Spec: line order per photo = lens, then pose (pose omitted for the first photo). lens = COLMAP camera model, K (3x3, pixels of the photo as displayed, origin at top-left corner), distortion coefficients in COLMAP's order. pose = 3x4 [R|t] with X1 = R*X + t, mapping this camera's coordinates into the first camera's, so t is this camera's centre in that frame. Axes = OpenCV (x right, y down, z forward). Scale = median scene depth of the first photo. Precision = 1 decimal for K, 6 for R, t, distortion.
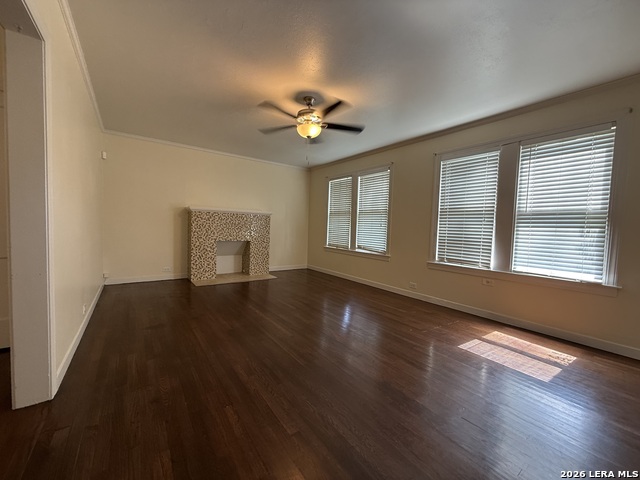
lens RADIAL K [[255.4, 0, 317.7], [0, 255.4, 239.0], [0, 0, 1]] dist [-0.000095, -0.000148]
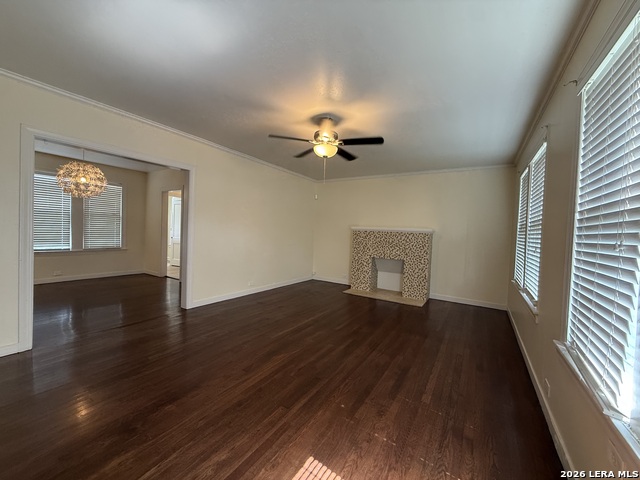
lens RADIAL K [[255.4, 0, 317.7], [0, 255.4, 239.0], [0, 0, 1]] dist [-0.000095, -0.000148]
pose [[0.368719, 0.010557, -0.929481, 0.777381], [-0.075282, 0.996990, -0.018540, -0.046893], [0.926488, 0.076810, 0.368403, 0.542763]]
